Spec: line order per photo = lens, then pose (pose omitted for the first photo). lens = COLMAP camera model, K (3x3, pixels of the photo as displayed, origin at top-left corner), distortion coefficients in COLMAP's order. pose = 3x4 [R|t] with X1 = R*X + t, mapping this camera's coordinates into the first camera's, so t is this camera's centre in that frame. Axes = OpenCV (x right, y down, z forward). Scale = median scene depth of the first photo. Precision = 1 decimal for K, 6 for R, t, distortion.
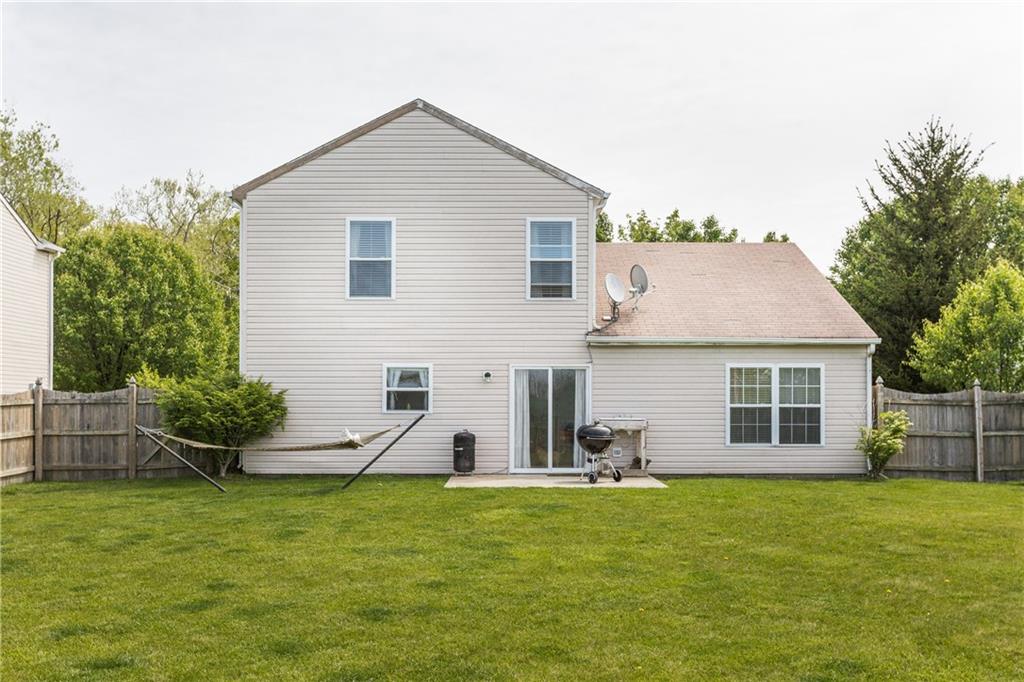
lens RADIAL K [[998.7, 0, 508.2], [0, 998.7, 385.6], [0, 0, 1]] dist [-0.019159, 0.001709]
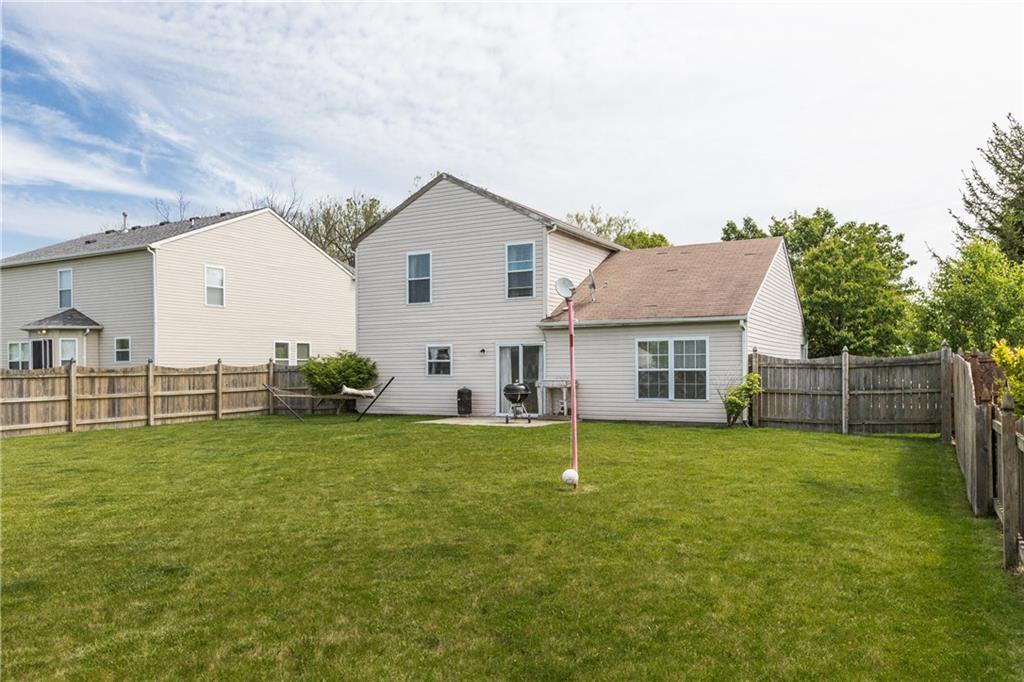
lens RADIAL K [[753.0, 0, 512.1], [0, 753.0, 368.4], [0, 0, 1]] dist [0.001220, 0.001051]
pose [[0.868324, -0.008352, -0.495927, 0.578174], [0.017527, 0.999750, 0.013851, 0.000959], [0.495688, -0.020719, 0.868254, 0.034653]]
